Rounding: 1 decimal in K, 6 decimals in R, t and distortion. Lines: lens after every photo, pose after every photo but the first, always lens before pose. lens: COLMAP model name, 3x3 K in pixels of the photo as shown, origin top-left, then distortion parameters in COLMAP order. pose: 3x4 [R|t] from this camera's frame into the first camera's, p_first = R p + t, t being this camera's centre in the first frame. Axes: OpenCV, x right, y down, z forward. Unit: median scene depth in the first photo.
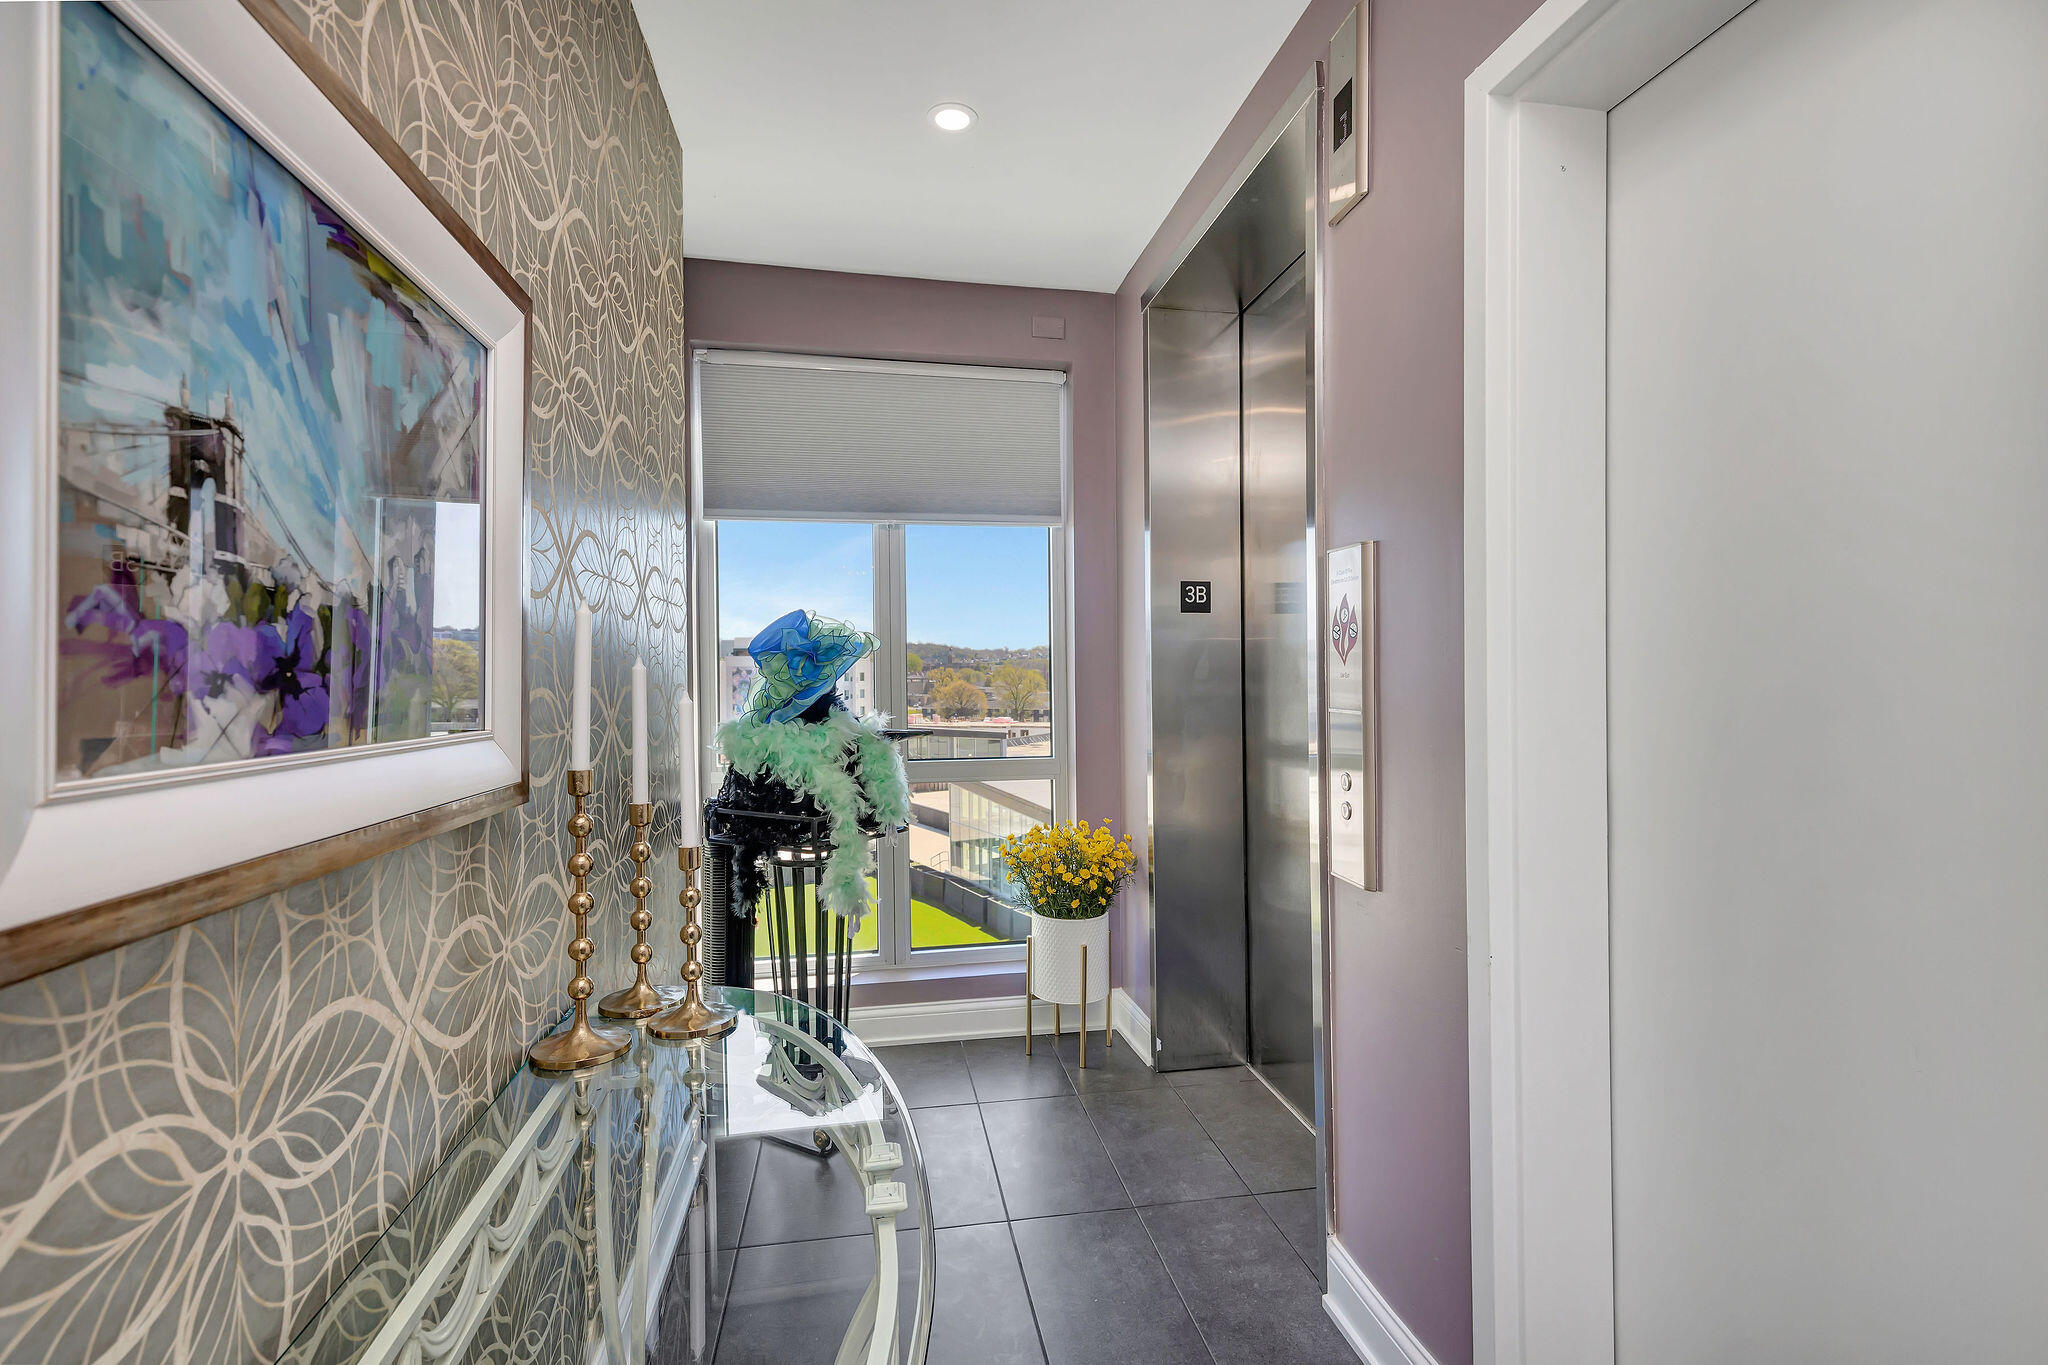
lens RADIAL K [[931.1, 0, 1027.9], [0, 931.1, 684.2], [0, 0, 1]] dist [0.008693, -0.000176]
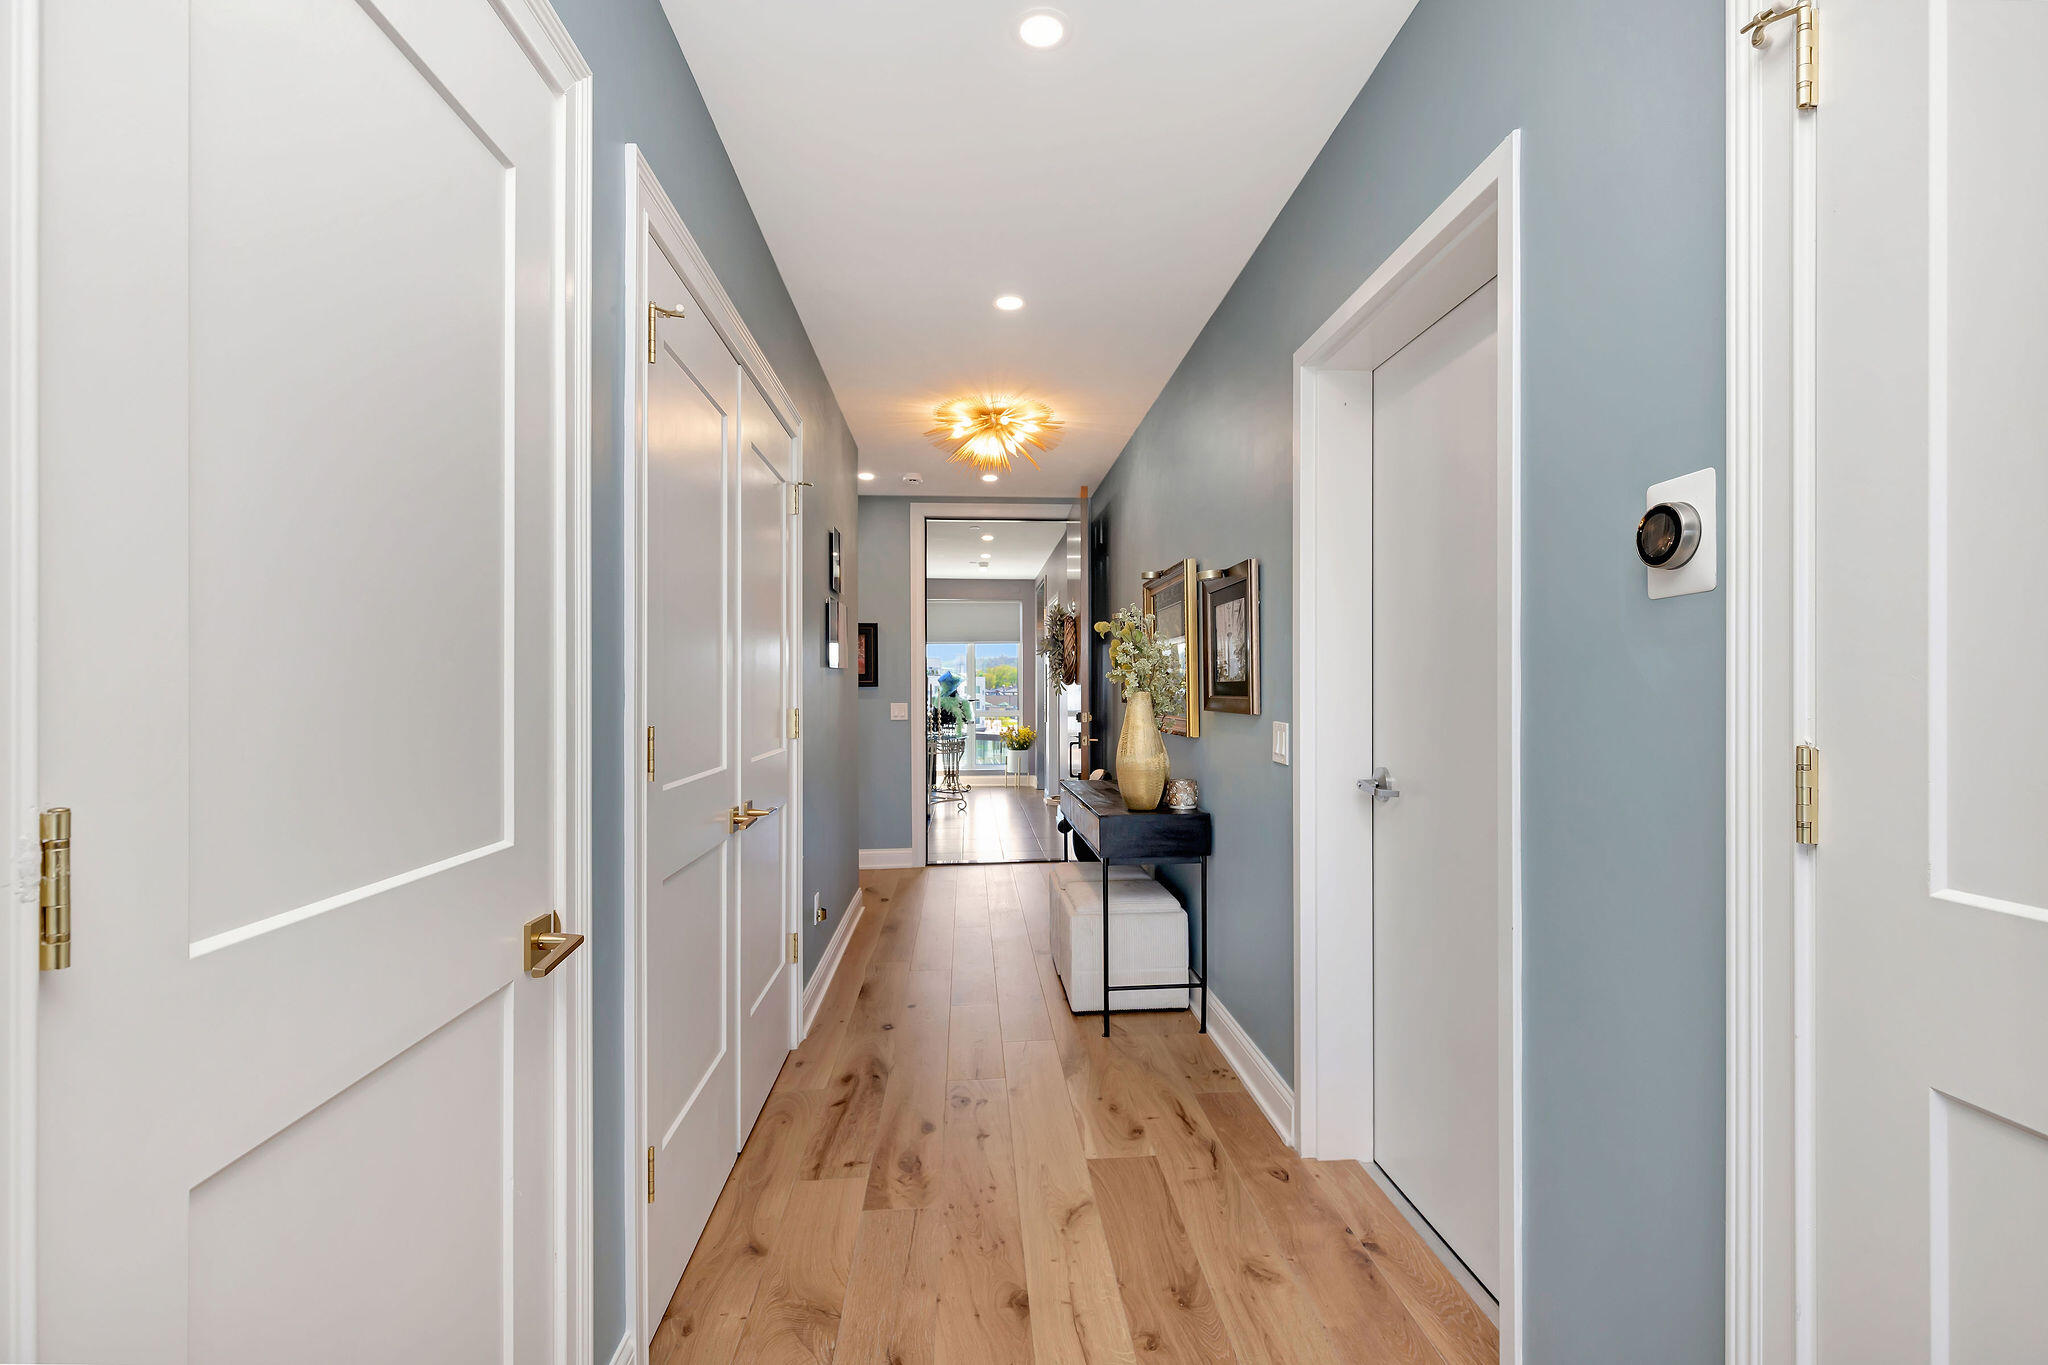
lens RADIAL K [[931.1, 0, 1025.4], [0, 931.1, 682.5], [0, 0, 1]] dist [0.008693, -0.000176]
pose [[0.995207, 0.009550, -0.097327, 0.462224], [-0.009619, 0.999954, -0.000234, -0.027022], [0.097320, 0.001169, 0.995252, -2.856892]]
